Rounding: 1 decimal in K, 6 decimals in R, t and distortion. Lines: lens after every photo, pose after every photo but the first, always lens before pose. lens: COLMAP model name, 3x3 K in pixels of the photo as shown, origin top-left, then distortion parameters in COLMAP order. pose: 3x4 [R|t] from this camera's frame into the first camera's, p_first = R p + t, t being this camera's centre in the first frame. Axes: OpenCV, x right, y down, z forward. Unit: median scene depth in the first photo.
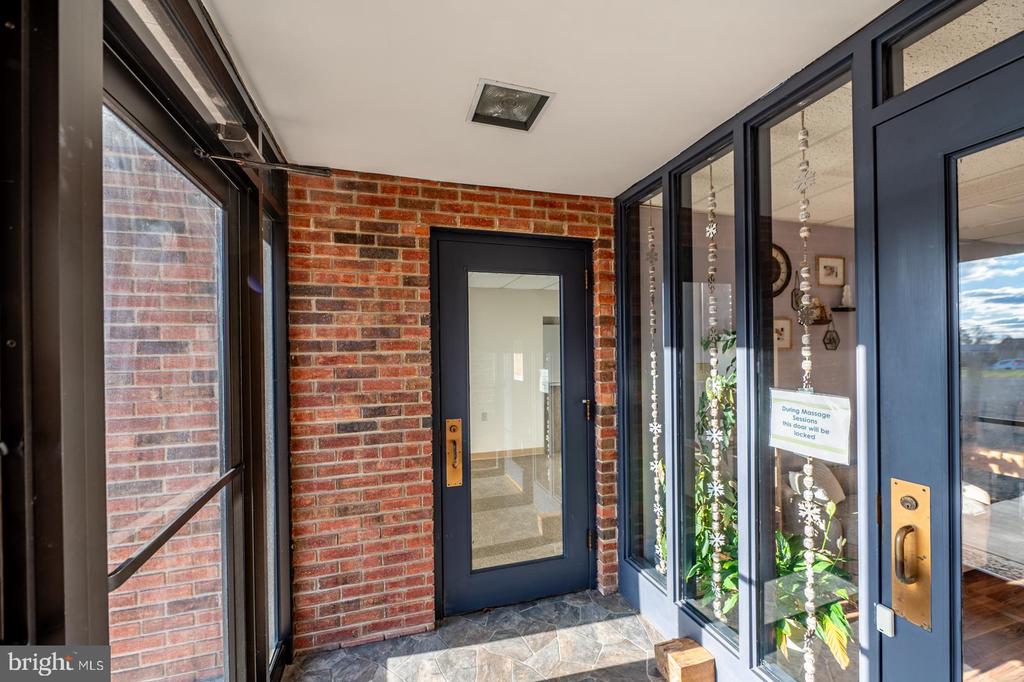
lens RADIAL K [[418.6, 0, 519.2], [0, 418.6, 349.5], [0, 0, 1]] dist [-0.000809, -0.000584]
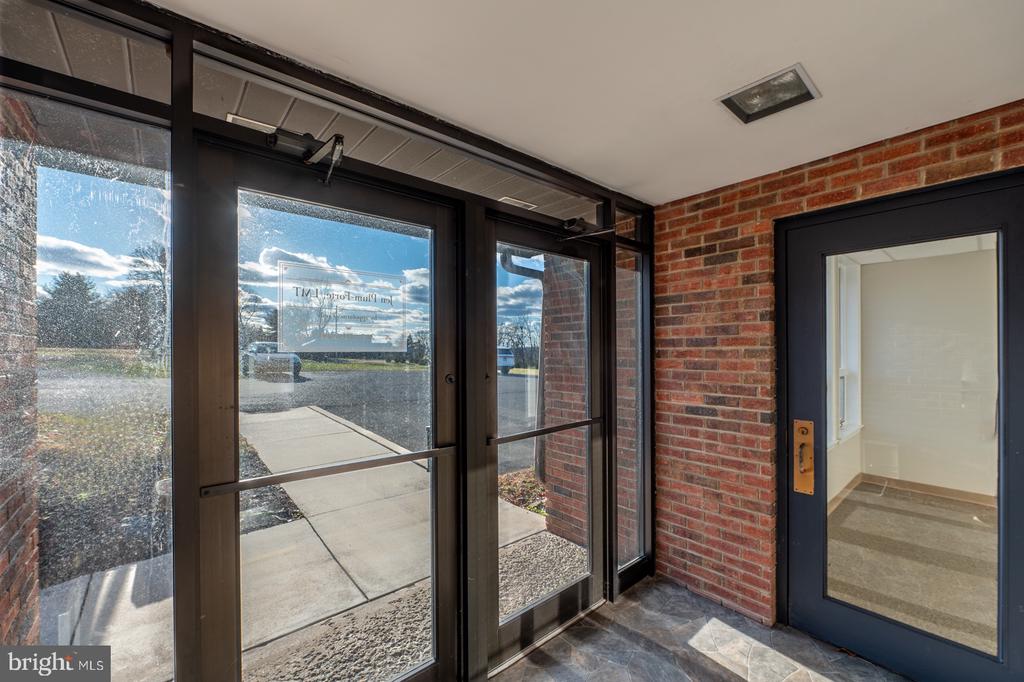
lens RADIAL K [[418.6, 0, 519.2], [0, 418.6, 349.5], [0, 0, 1]] dist [-0.000809, -0.000584]
pose [[0.395729, 0.008299, -0.918330, 0.481155], [0.003250, 0.999940, 0.010437, -0.002210], [0.918362, -0.007115, 0.395678, 0.065635]]
